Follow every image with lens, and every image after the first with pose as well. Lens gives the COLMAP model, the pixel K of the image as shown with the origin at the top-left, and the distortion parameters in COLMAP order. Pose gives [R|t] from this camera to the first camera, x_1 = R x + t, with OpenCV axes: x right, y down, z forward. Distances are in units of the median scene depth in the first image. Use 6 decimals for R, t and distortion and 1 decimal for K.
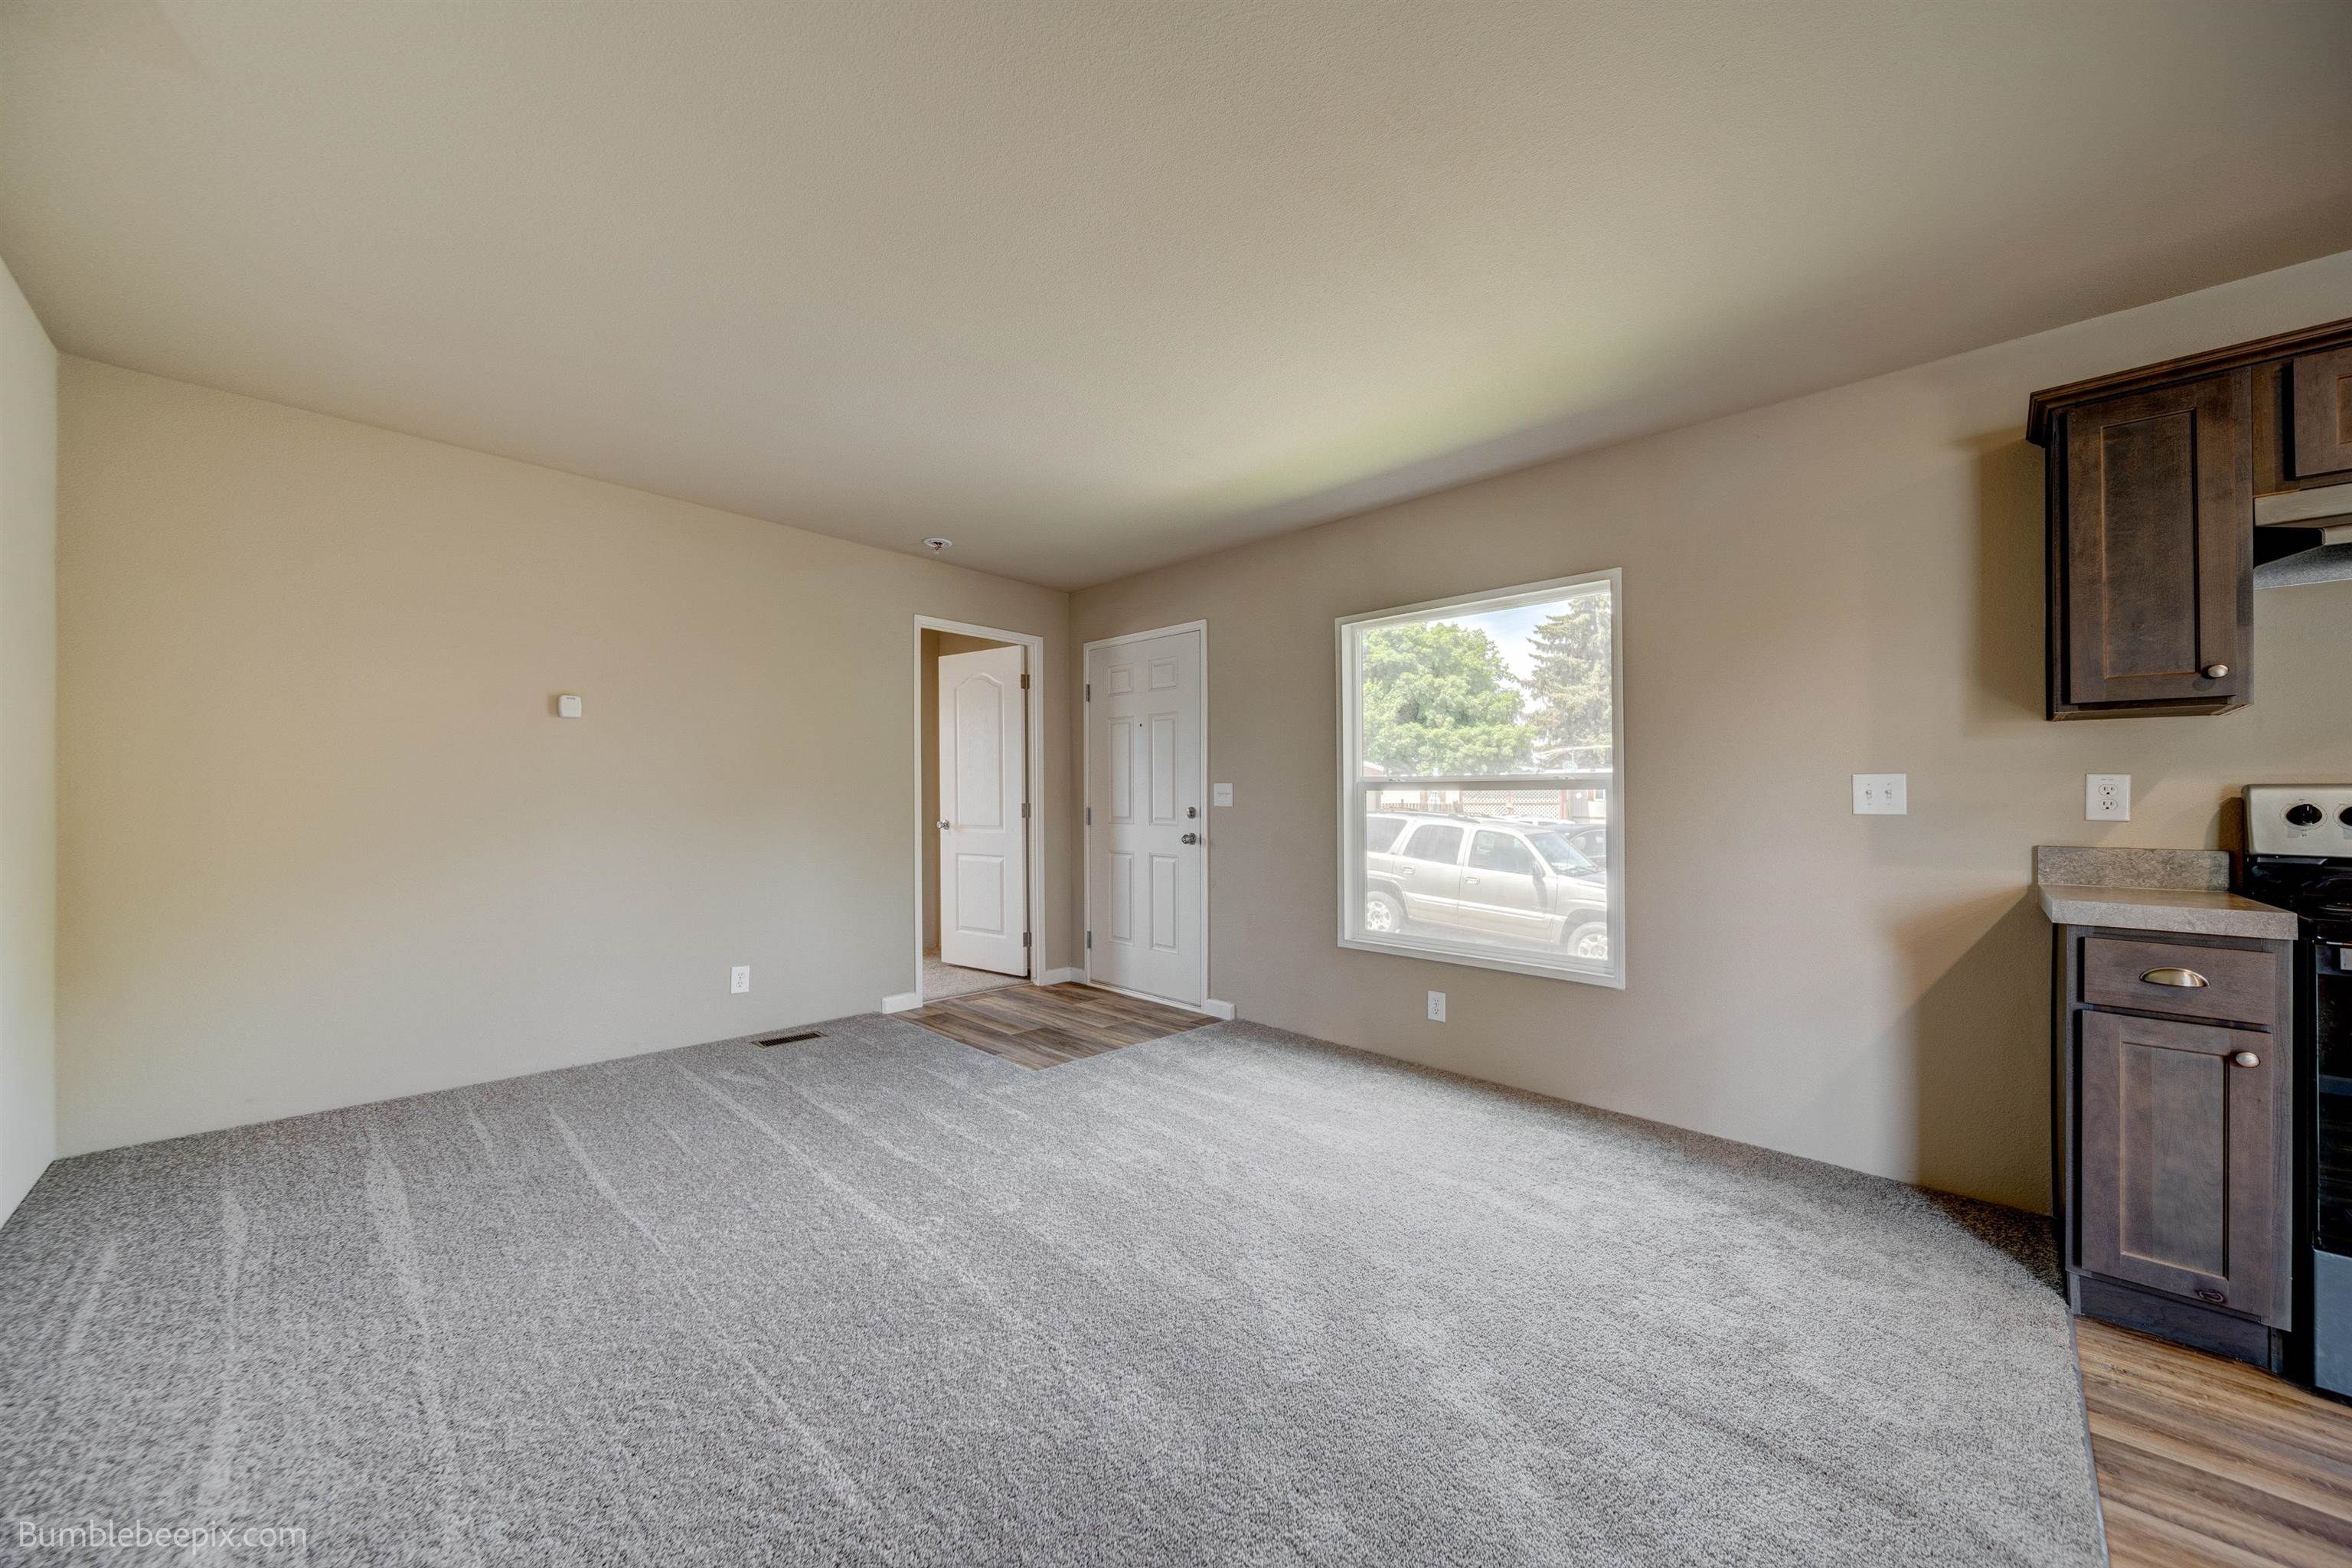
lens RADIAL K [[820.3, 0, 1174.9], [0, 820.3, 799.3], [0, 0, 1]] dist [-0.001248, -0.000232]
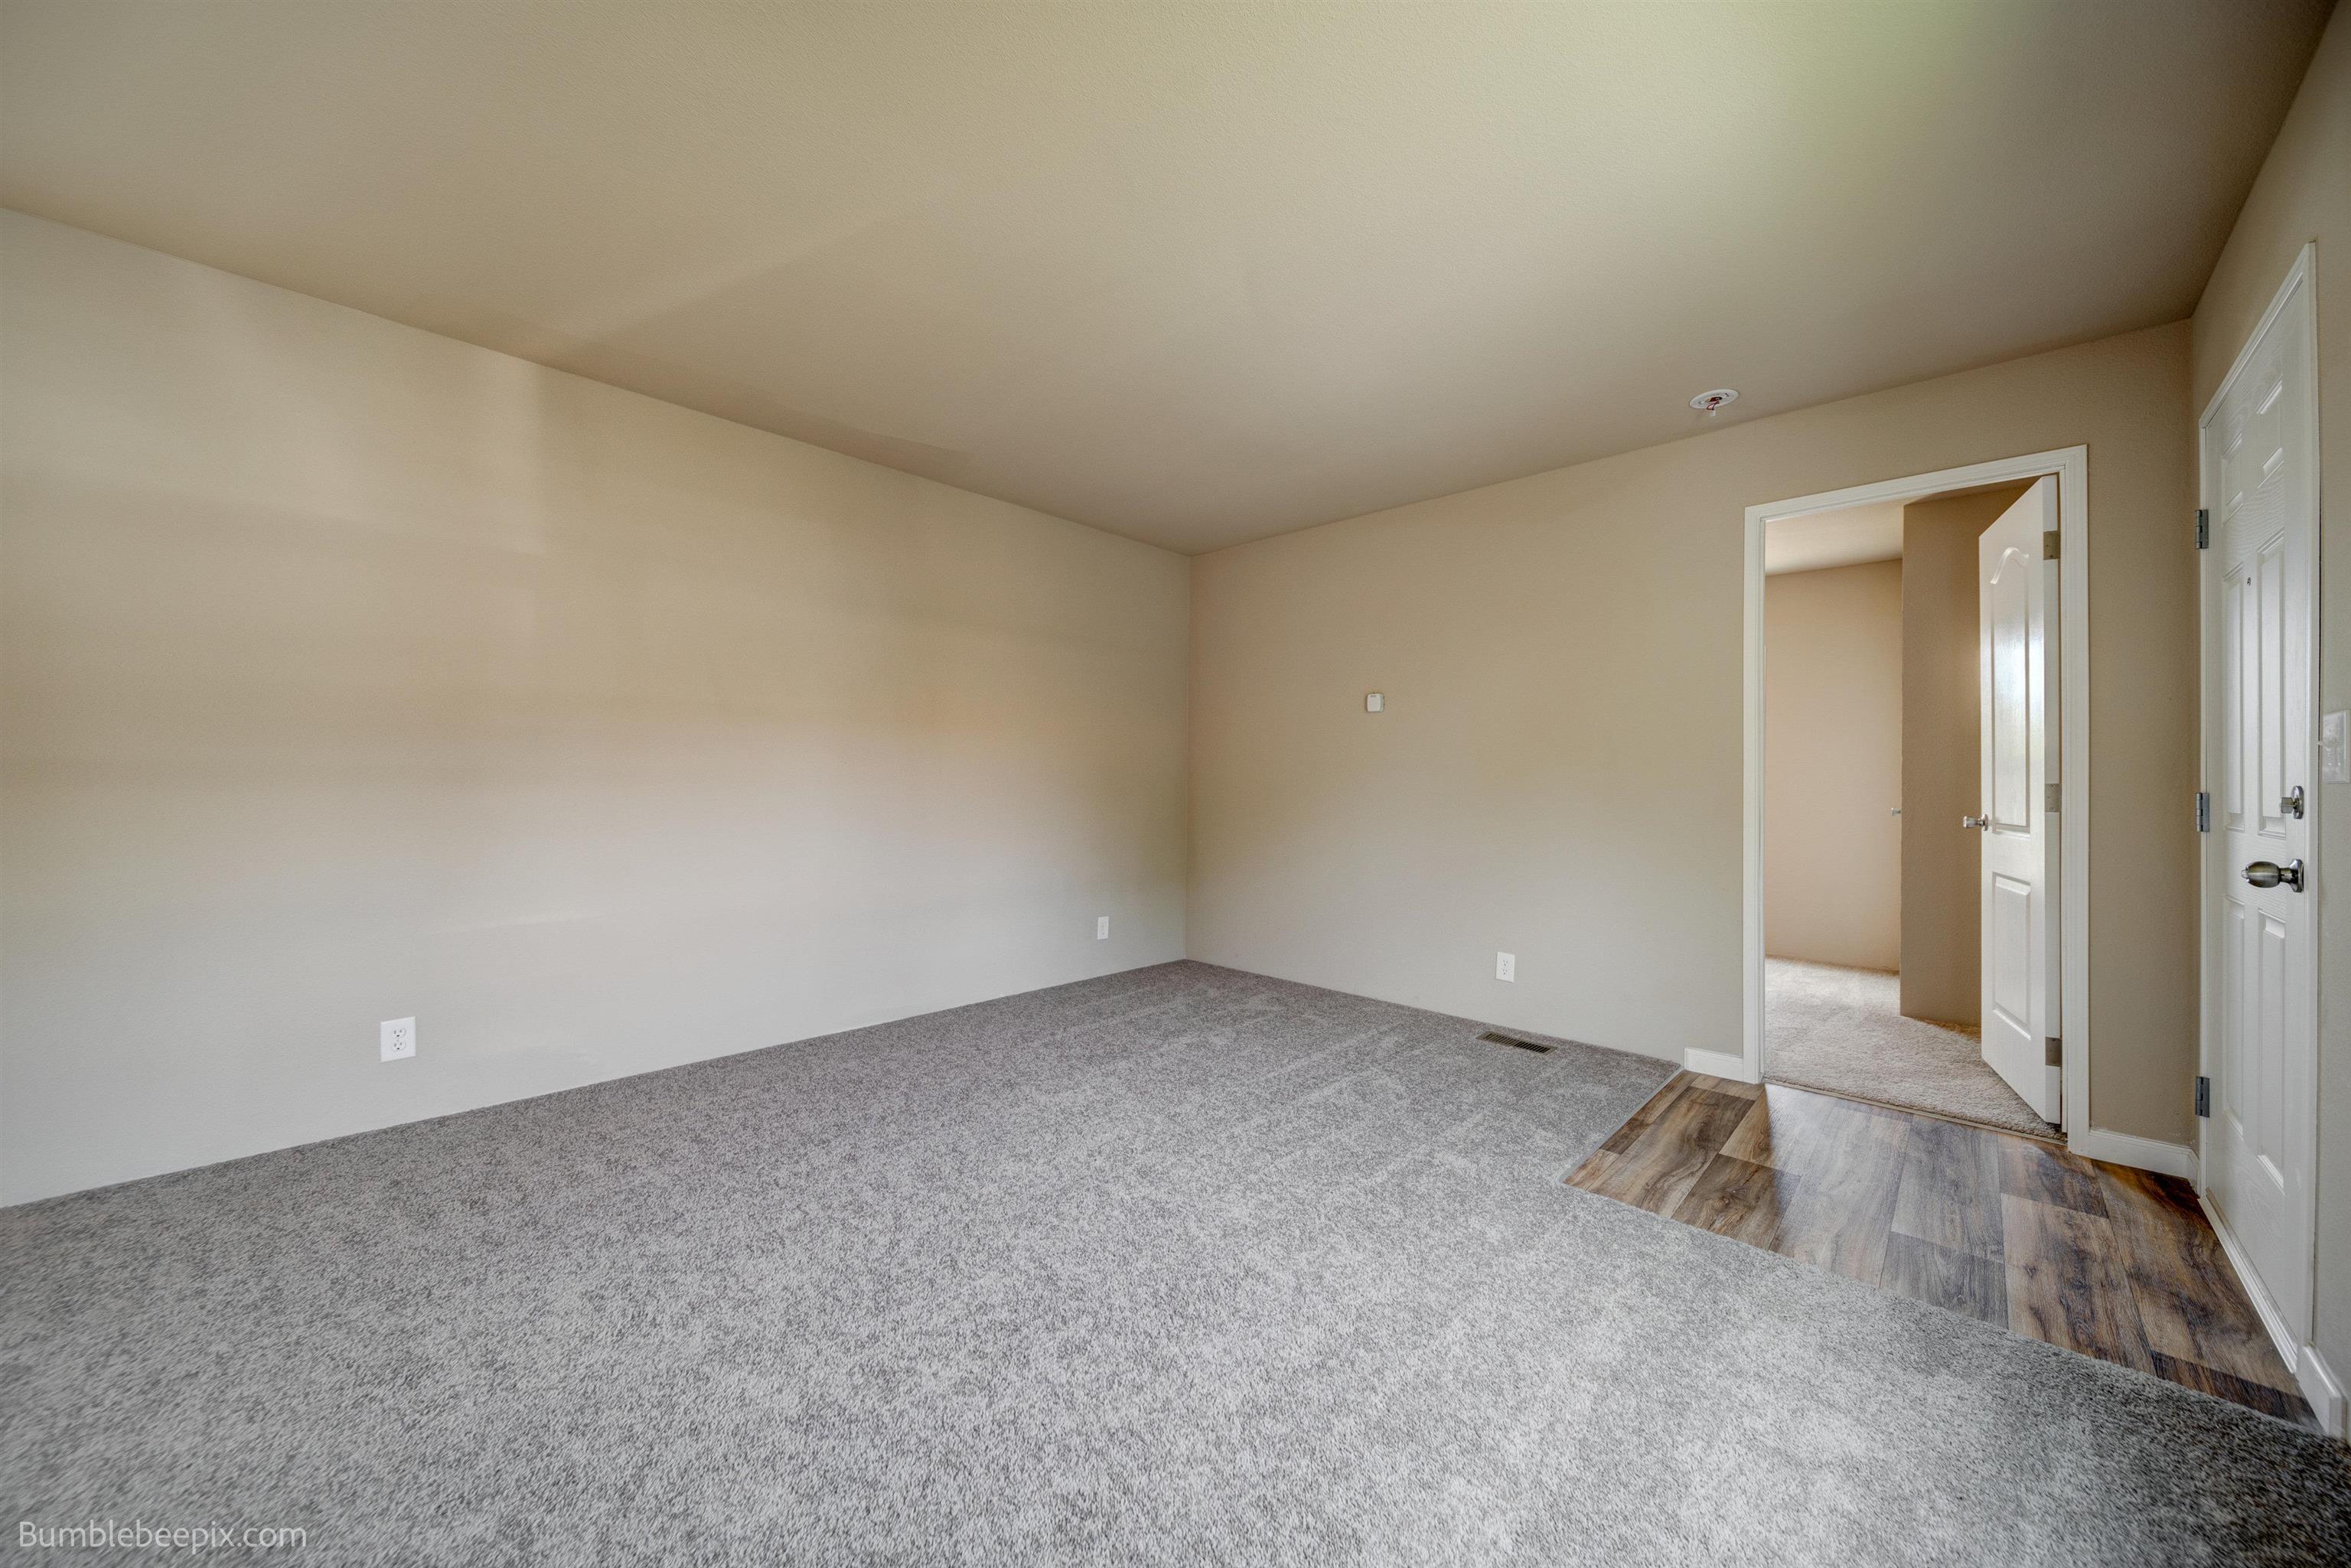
lens RADIAL K [[830.7, 0, 1155.9], [0, 830.7, 780.9], [0, 0, 1]] dist [-0.001934, 0.000085]
pose [[-0.001165, -0.010461, -0.999945, 0.657784], [-0.007673, 0.999916, -0.010451, 0.024196], [0.999970, 0.007661, -0.001245, 0.885396]]
